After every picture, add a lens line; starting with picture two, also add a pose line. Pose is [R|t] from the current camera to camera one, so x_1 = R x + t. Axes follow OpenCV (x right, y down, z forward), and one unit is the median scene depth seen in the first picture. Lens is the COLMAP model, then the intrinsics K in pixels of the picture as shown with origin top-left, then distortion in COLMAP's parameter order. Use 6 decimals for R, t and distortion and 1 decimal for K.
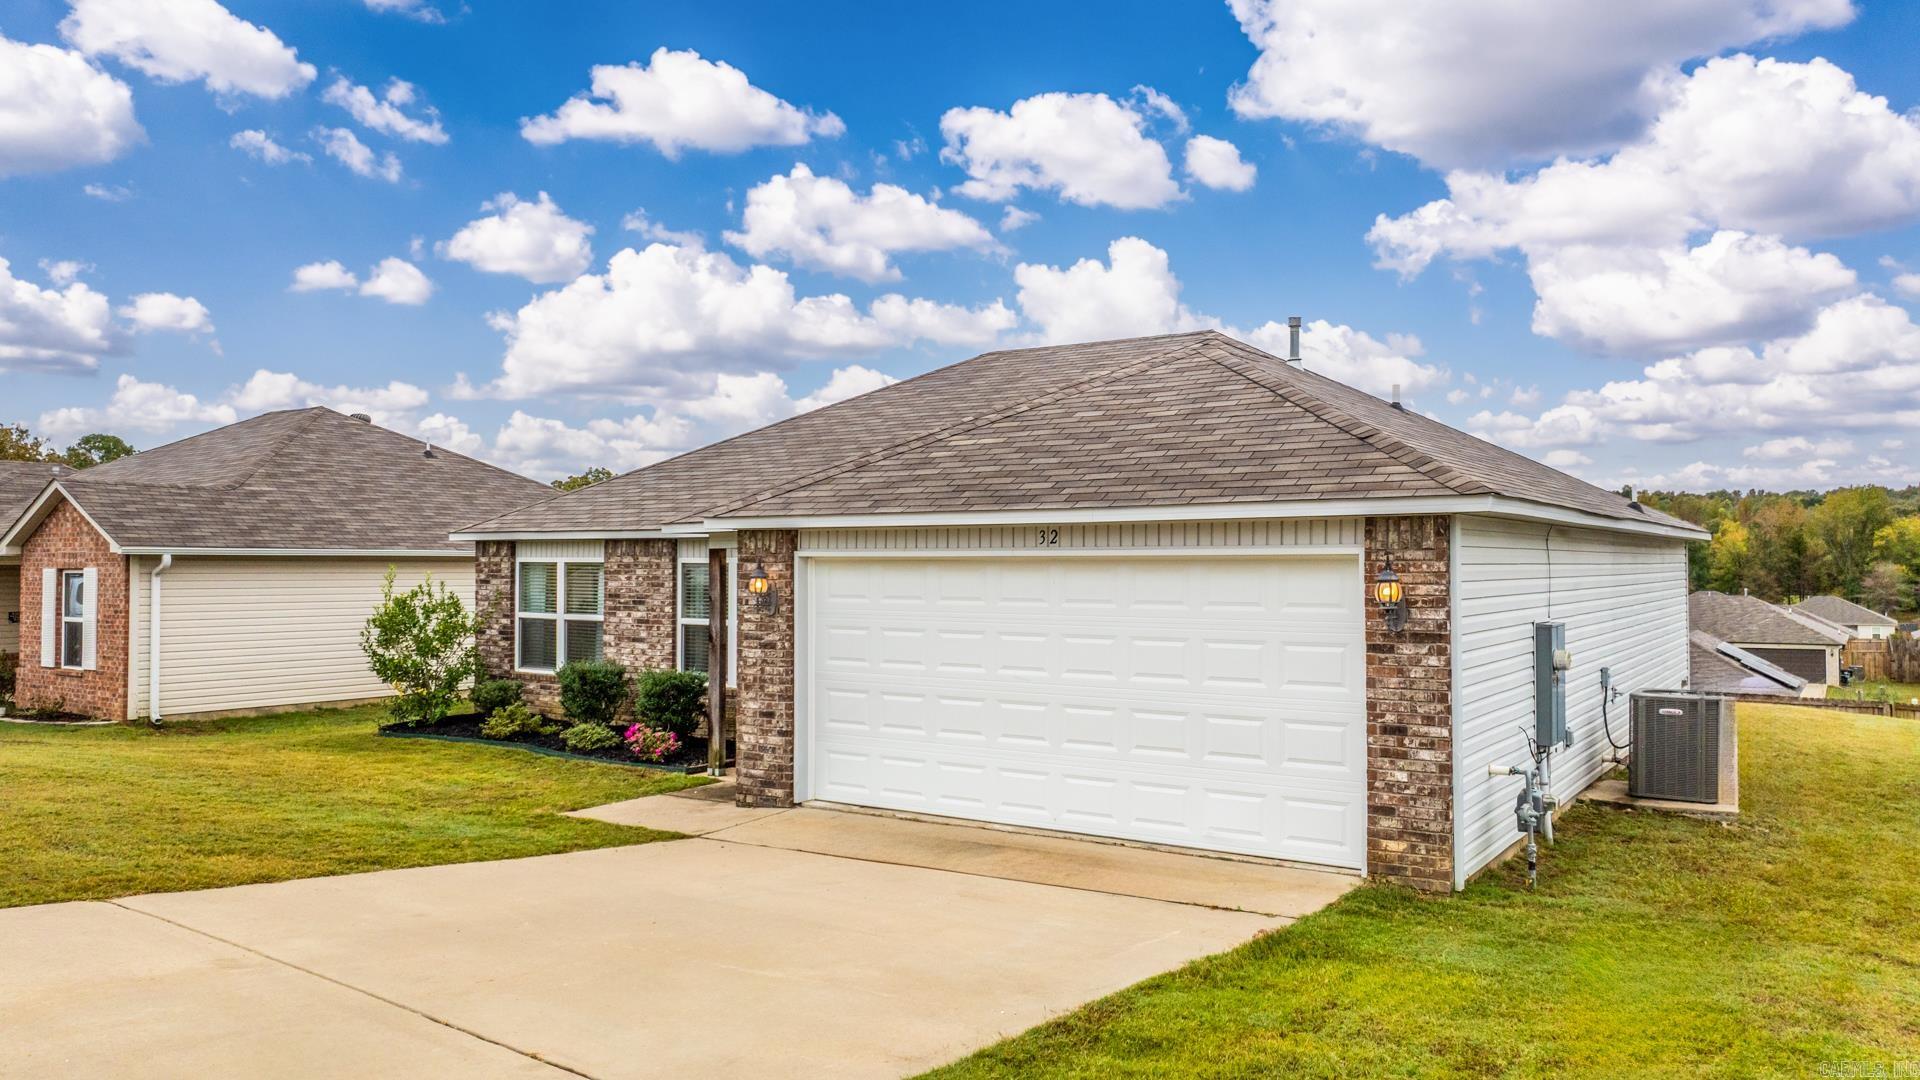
lens RADIAL K [[1361.2, 0, 960.0], [0, 1361.2, 540.0], [0, 0, 1]] dist [-0.021338, 0.003020]
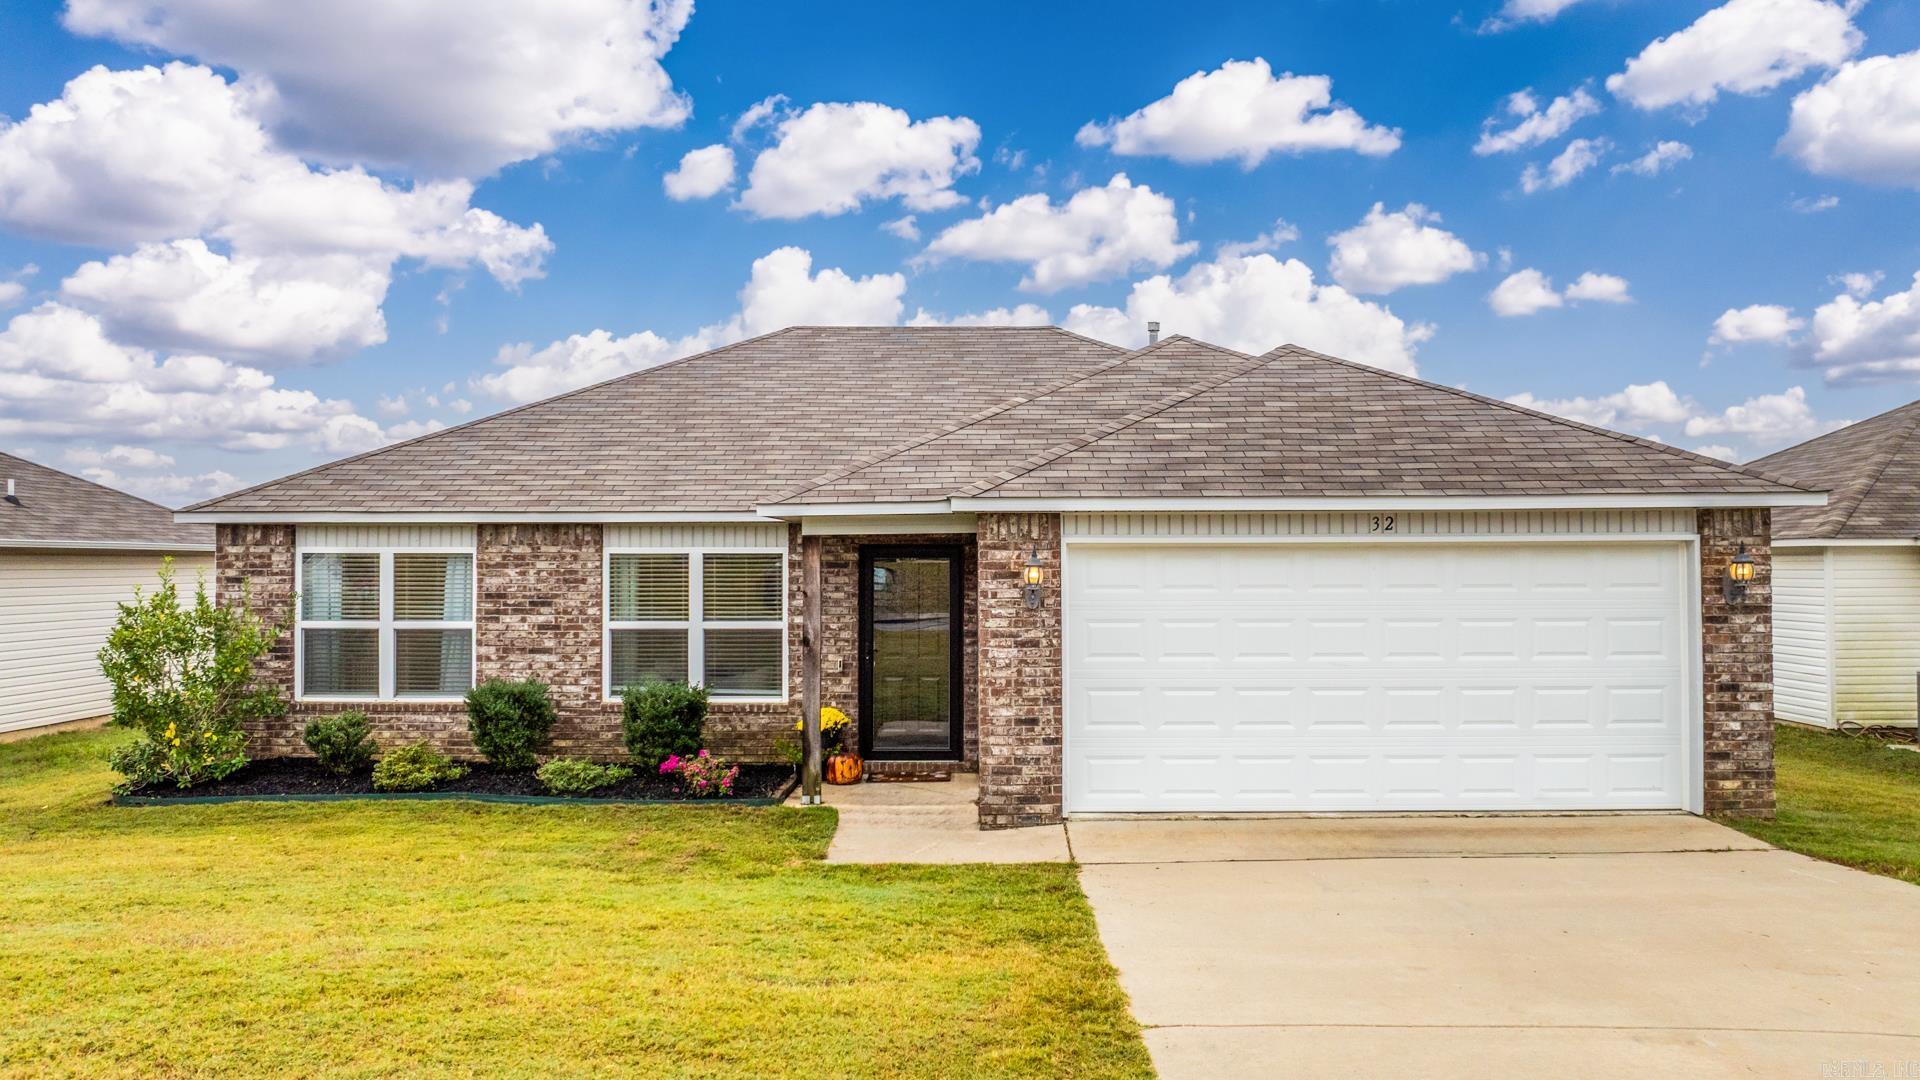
lens RADIAL K [[1361.2, 0, 960.0], [0, 1361.2, 540.0], [0, 0, 1]] dist [-0.021338, 0.003020]
pose [[0.830173, 0.004790, 0.557485, -0.580156], [-0.005755, 0.999983, -0.000022, 0.009133], [-0.557476, -0.003190, 0.830187, 0.251009]]
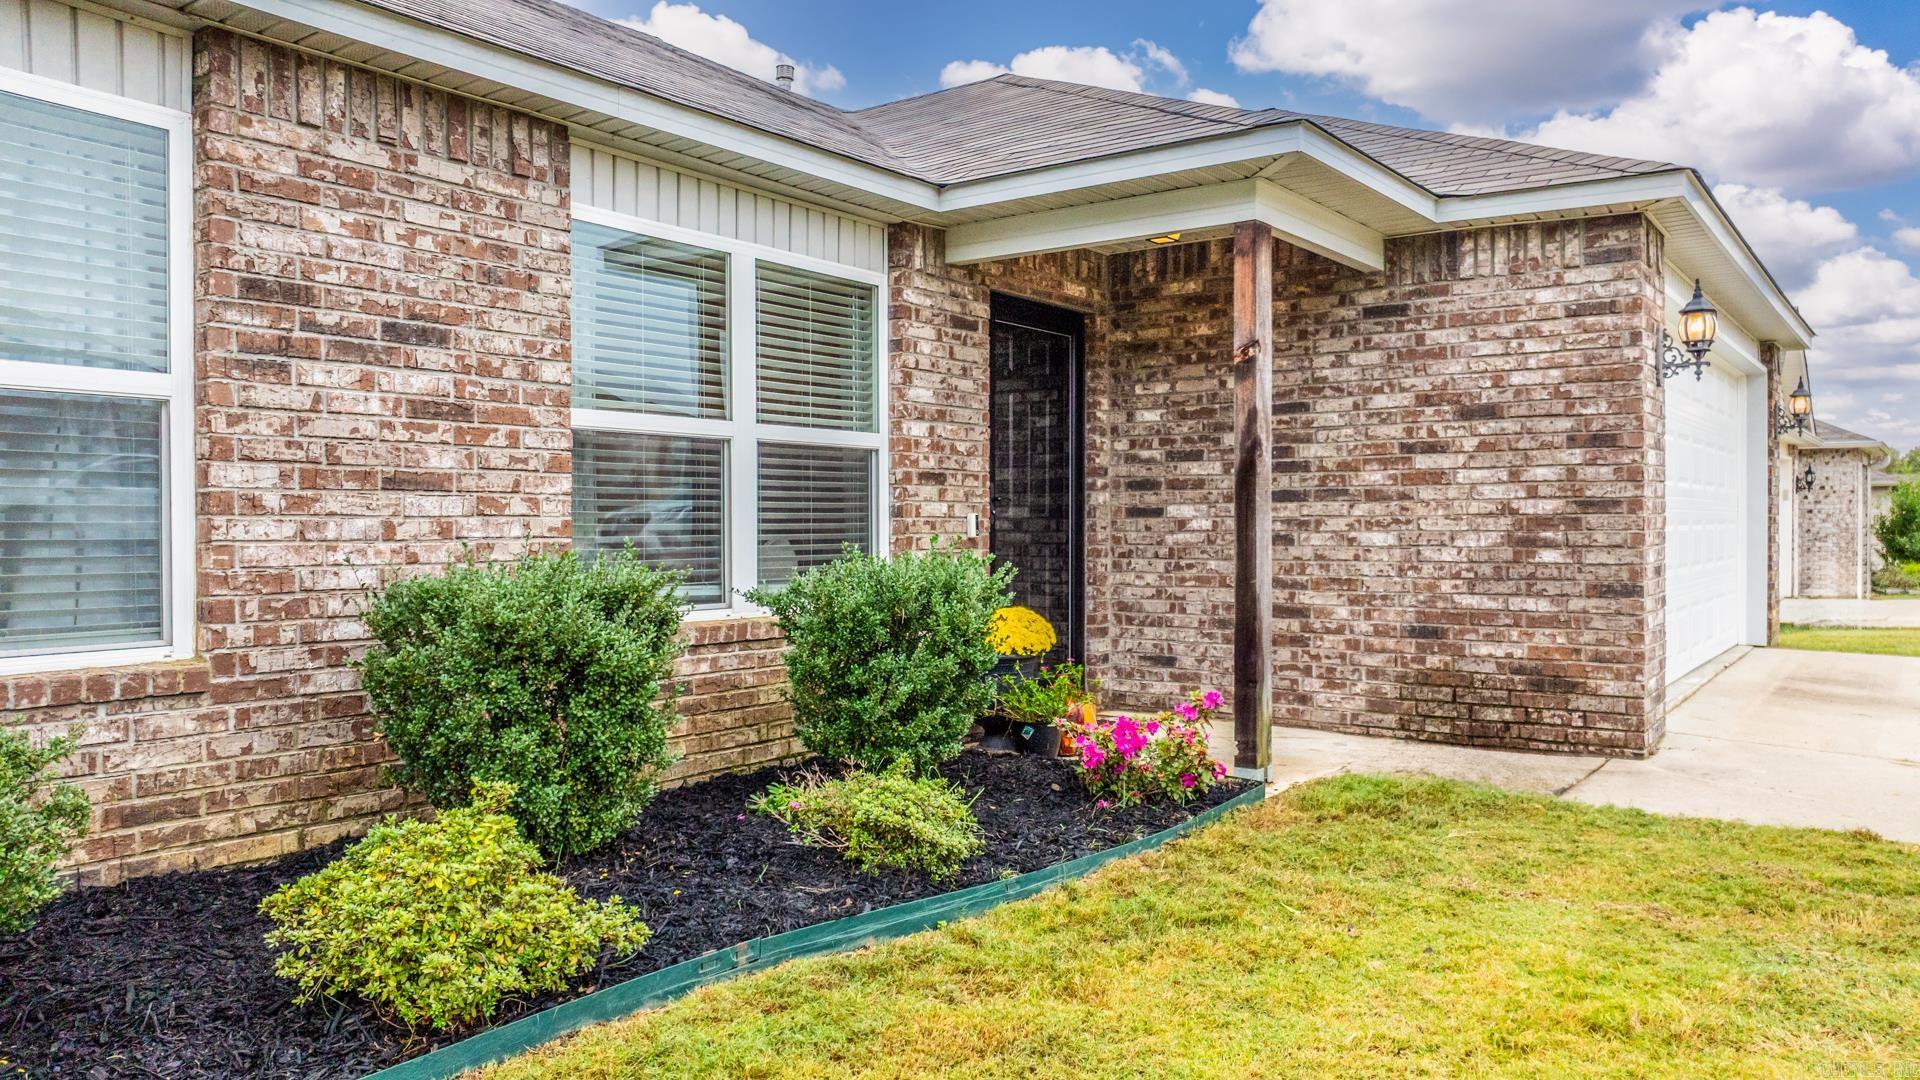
lens RADIAL K [[1361.2, 0, 960.0], [0, 1361.2, 540.0], [0, 0, 1]] dist [-0.021338, 0.003020]
pose [[0.036670, -0.014222, 0.999226, -0.592876], [-0.013368, 0.999802, 0.014720, 0.096562], [-0.999238, -0.013897, 0.036473, 1.085235]]
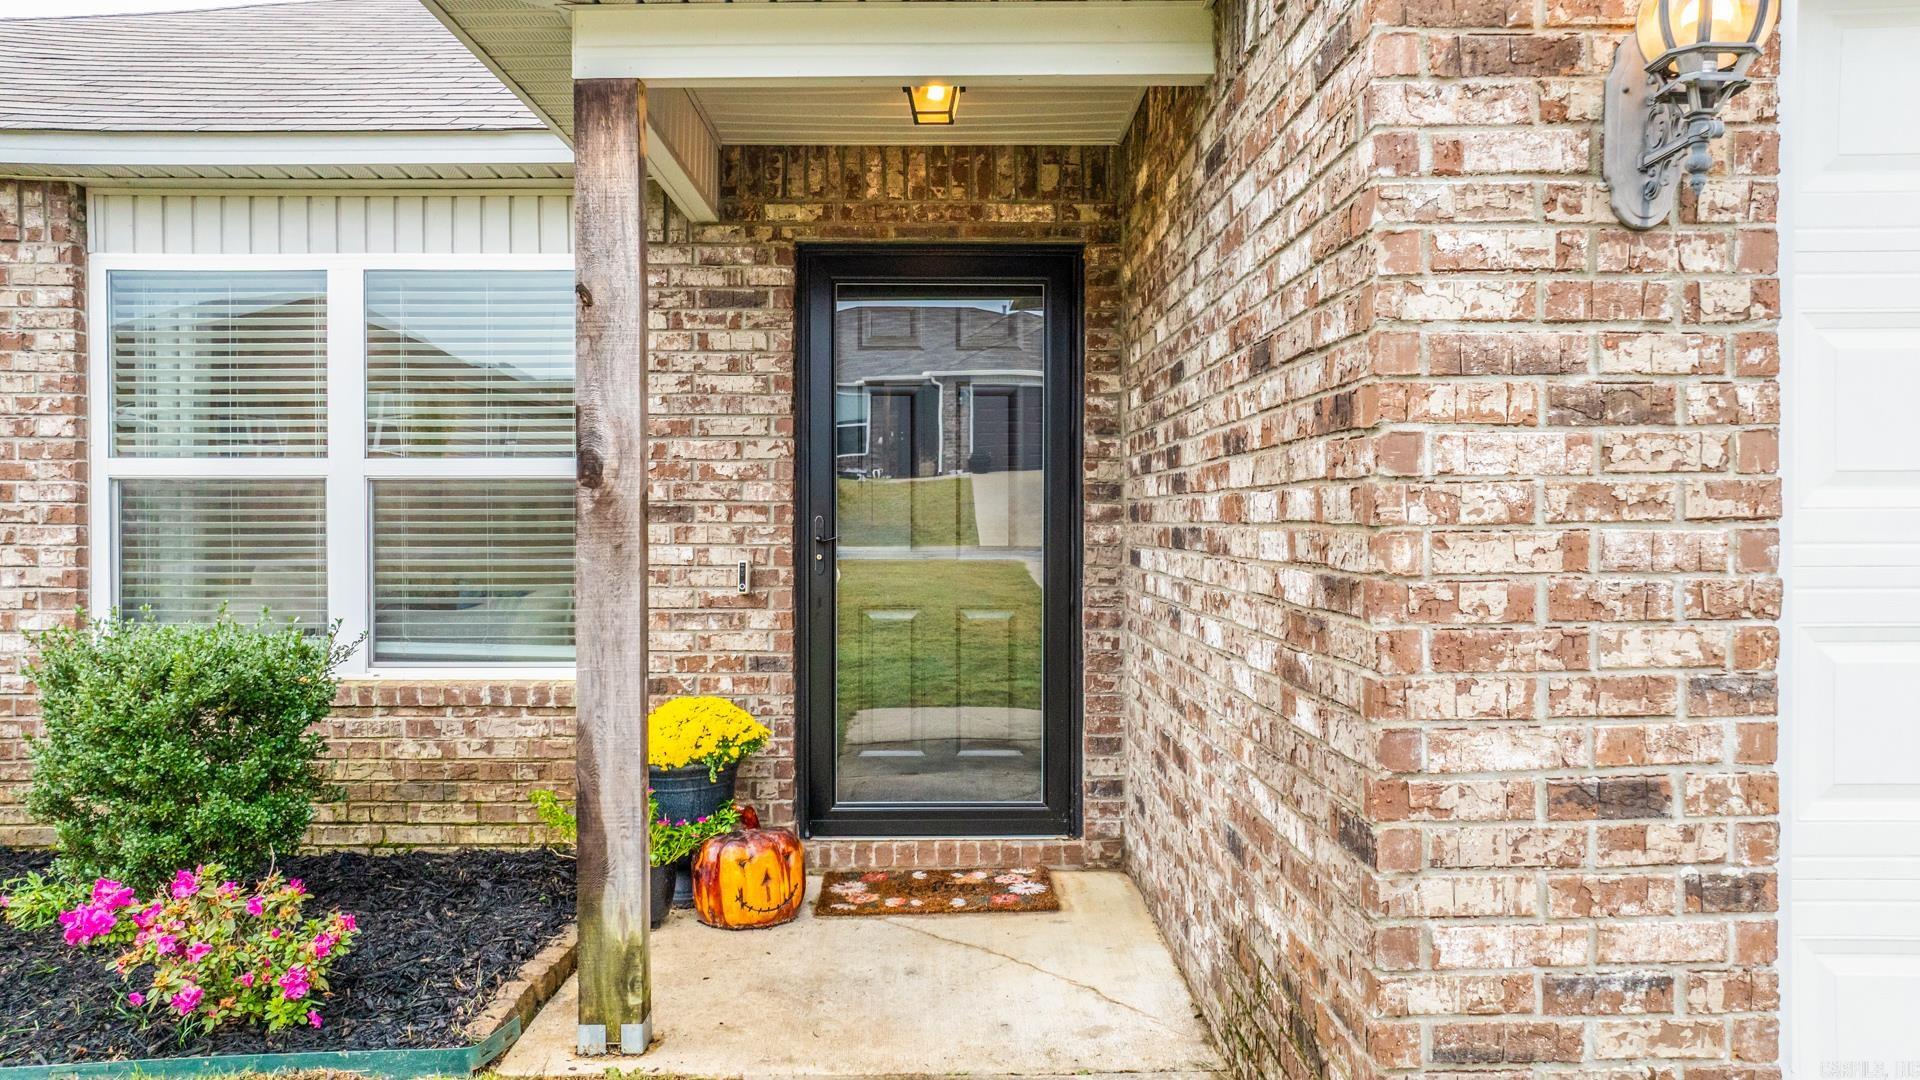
lens RADIAL K [[1361.2, 0, 960.0], [0, 1361.2, 540.0], [0, 0, 1]] dist [-0.021338, 0.003020]
pose [[0.814771, -0.012165, 0.579656, -0.268652], [-0.007035, 0.999499, 0.030864, 0.077916], [-0.579741, -0.029225, 0.814277, 0.783891]]
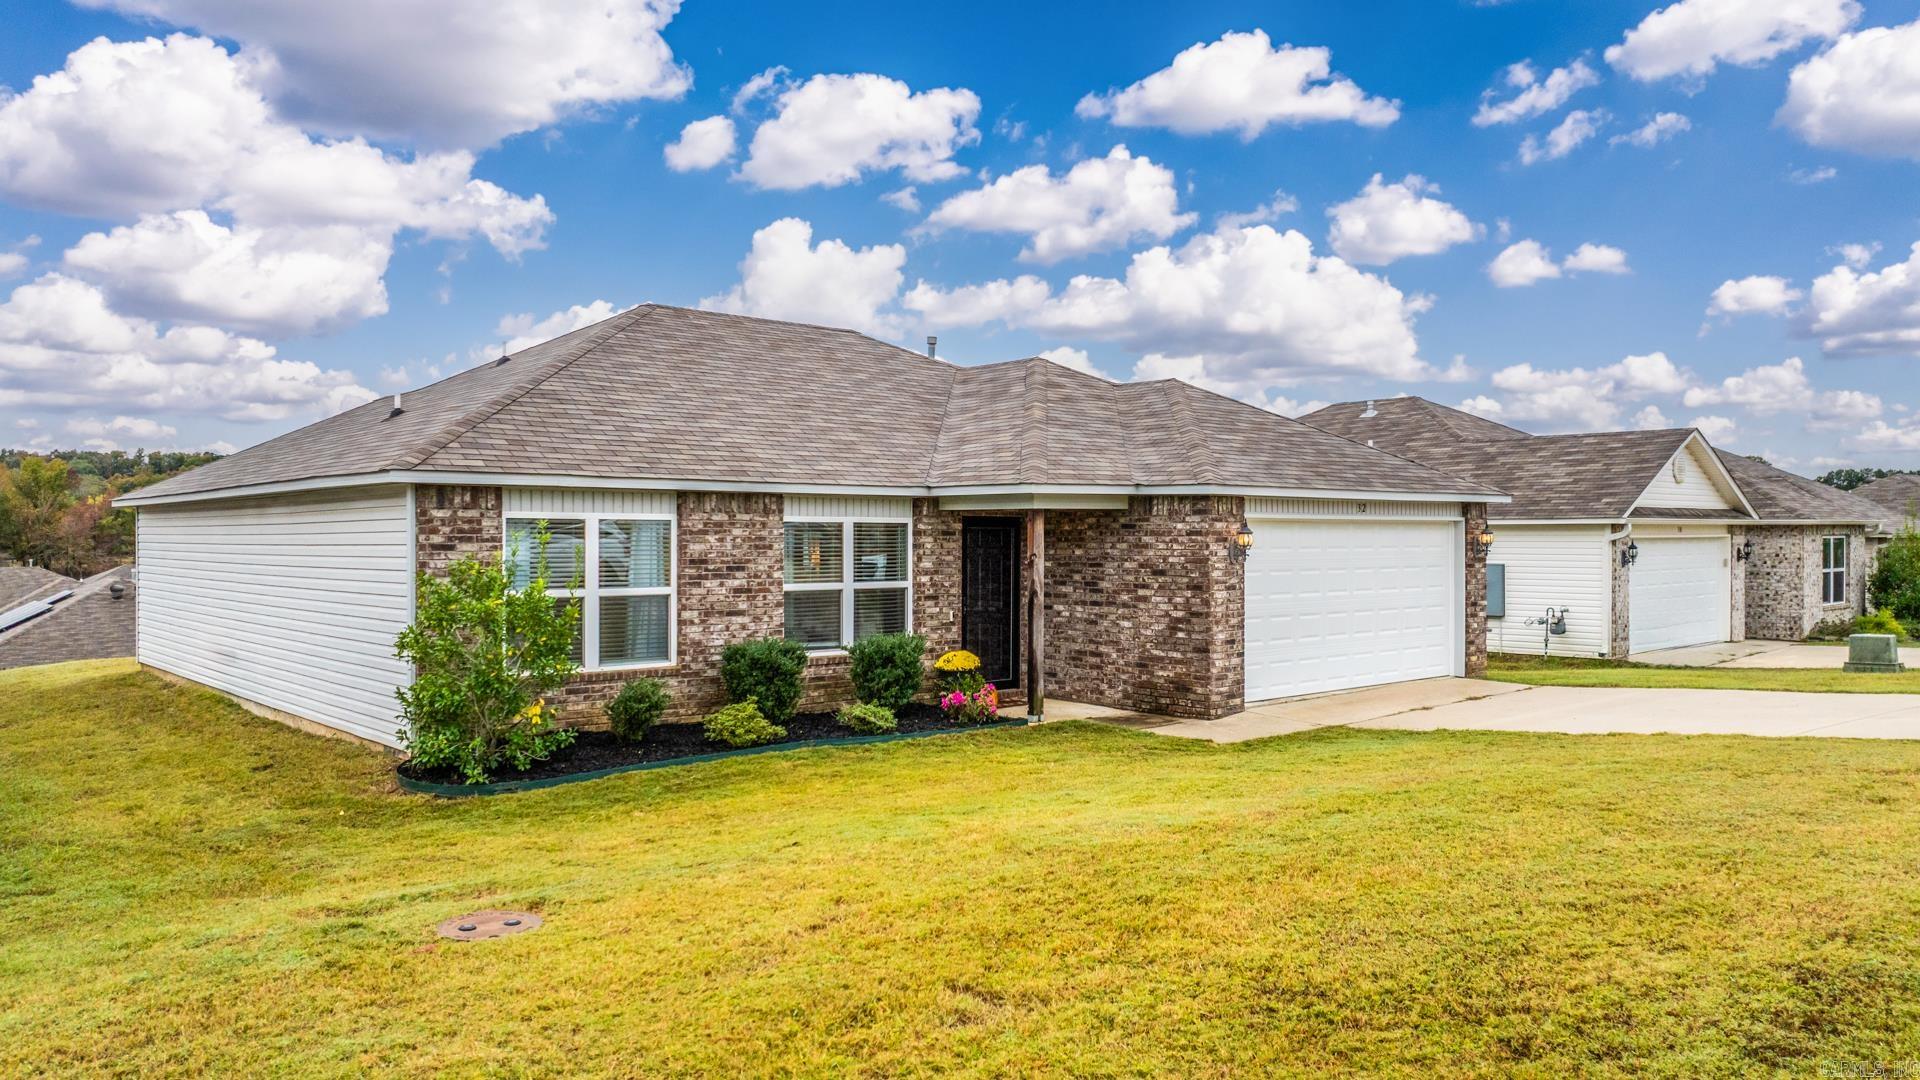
lens RADIAL K [[1340.3, 0, 960.0], [0, 1340.3, 540.0], [0, 0, 1]] dist [-0.002032, 0.000161]
pose [[0.248455, -0.004392, 0.968634, -1.221001], [-0.016927, 0.999817, 0.008876, 0.022974], [-0.968496, -0.018602, 0.248335, 0.808208]]
